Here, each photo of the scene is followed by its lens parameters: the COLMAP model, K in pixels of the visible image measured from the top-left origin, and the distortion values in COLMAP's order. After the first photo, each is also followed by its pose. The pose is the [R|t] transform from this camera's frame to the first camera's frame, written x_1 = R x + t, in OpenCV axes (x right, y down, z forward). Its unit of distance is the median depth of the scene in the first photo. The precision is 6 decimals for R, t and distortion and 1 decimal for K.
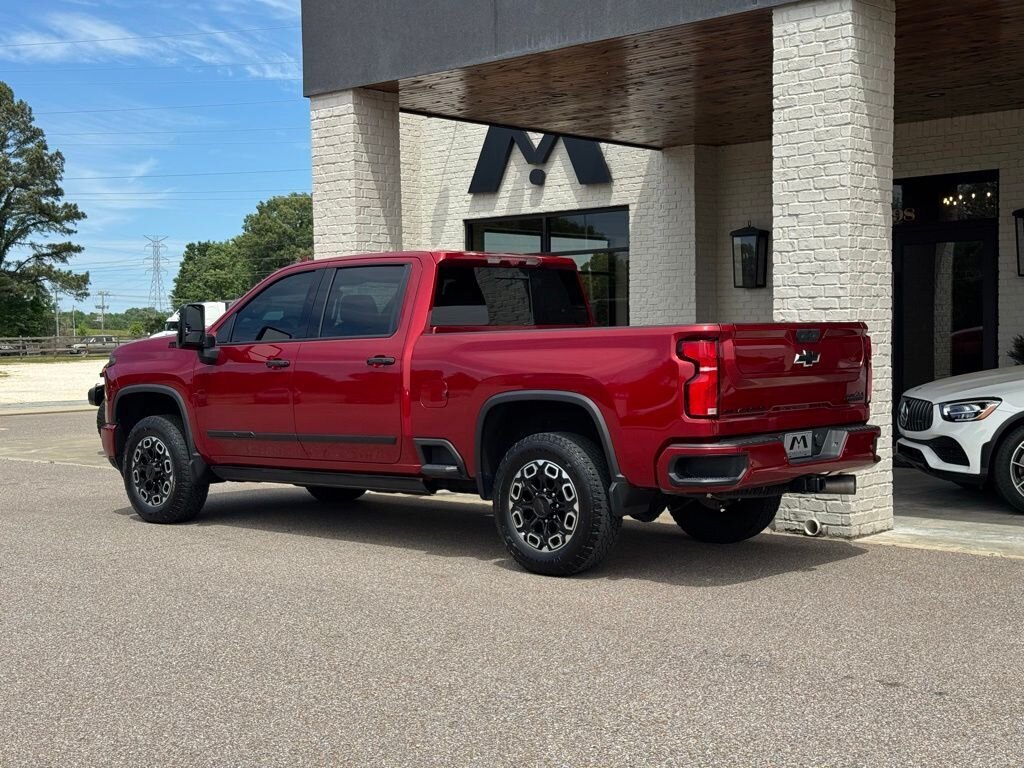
lens RADIAL K [[1407.3, 0, 512.0], [0, 1407.3, 384.0], [0, 0, 1]] dist [0.200462, -0.419127]
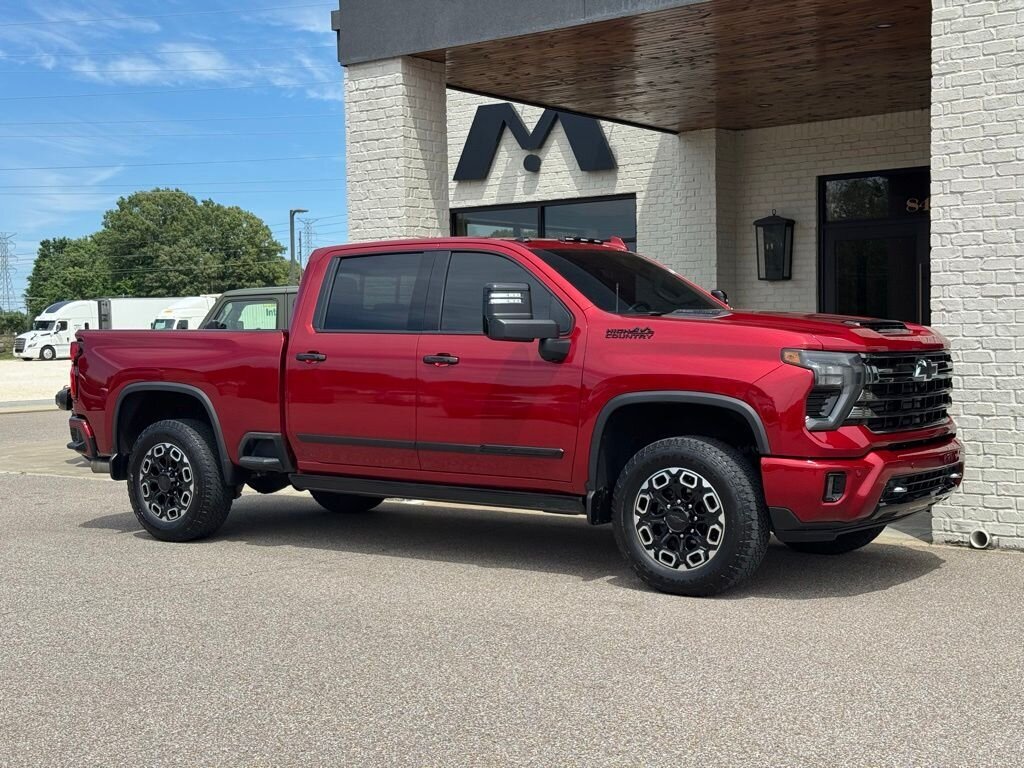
lens RADIAL K [[1409.4, 0, 508.1], [0, 1409.4, 384.2], [0, 0, 1]] dist [0.201567, -0.431323]
pose [[0.995603, -0.006177, 0.093469, -0.137208], [0.006150, 0.999981, 0.000574, 0.000208], [-0.093471, 0.000003, 0.995622, 0.097774]]
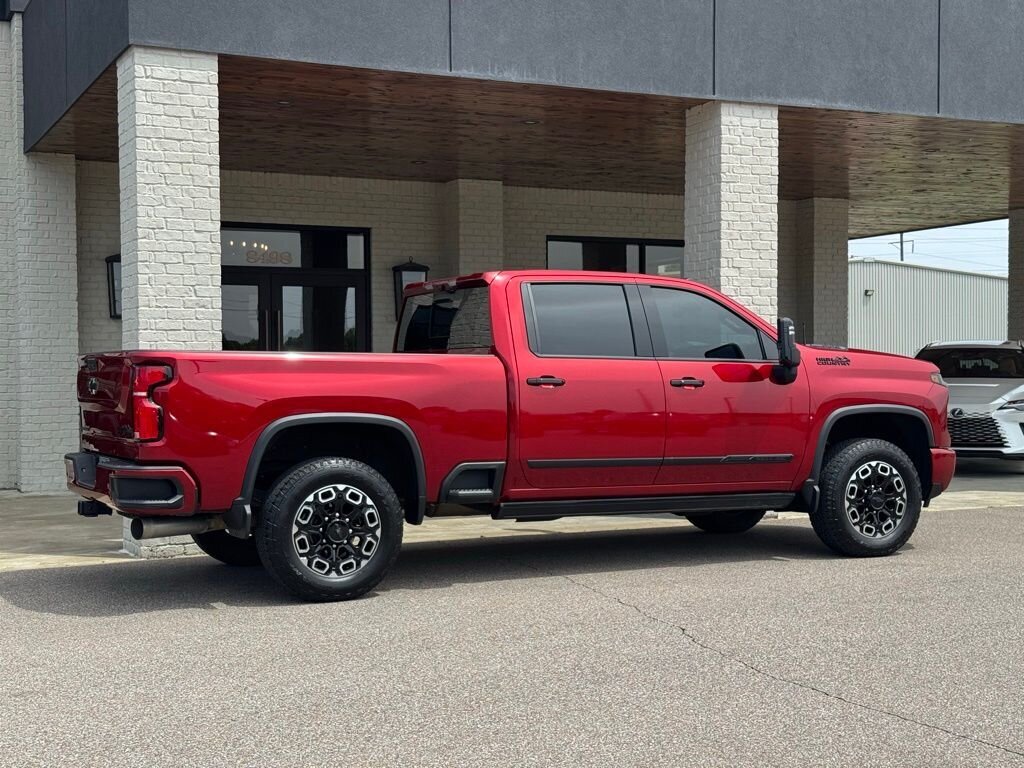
lens RADIAL K [[1409.4, 0, 508.1], [0, 1409.4, 384.2], [0, 0, 1]] dist [0.201567, -0.431323]
pose [[0.379757, 0.000247, 0.925086, -0.842554], [0.034020, 0.999320, -0.014232, -0.003162], [-0.924461, 0.036876, 0.379490, 0.572552]]
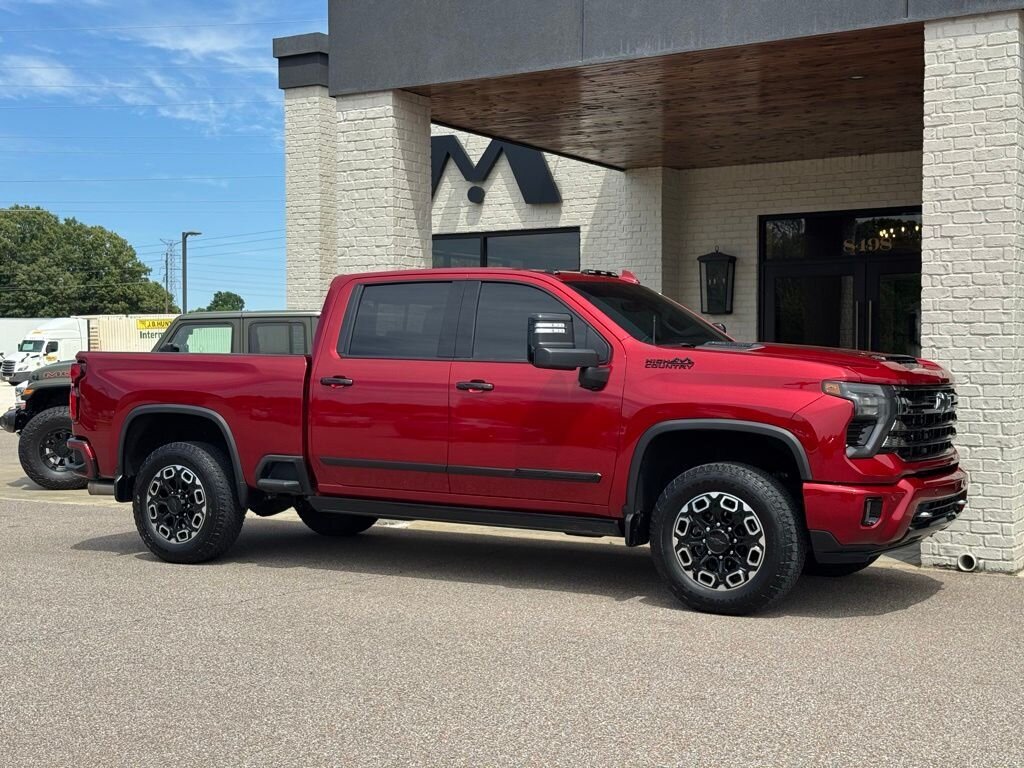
lens RADIAL K [[1409.4, 0, 508.1], [0, 1409.4, 384.2], [0, 0, 1]] dist [0.201567, -0.431323]
pose [[0.982110, 0.009643, 0.188061, -0.220873], [-0.006134, 0.999796, -0.019231, 0.001016], [-0.188209, 0.017733, 0.981969, 0.085346]]
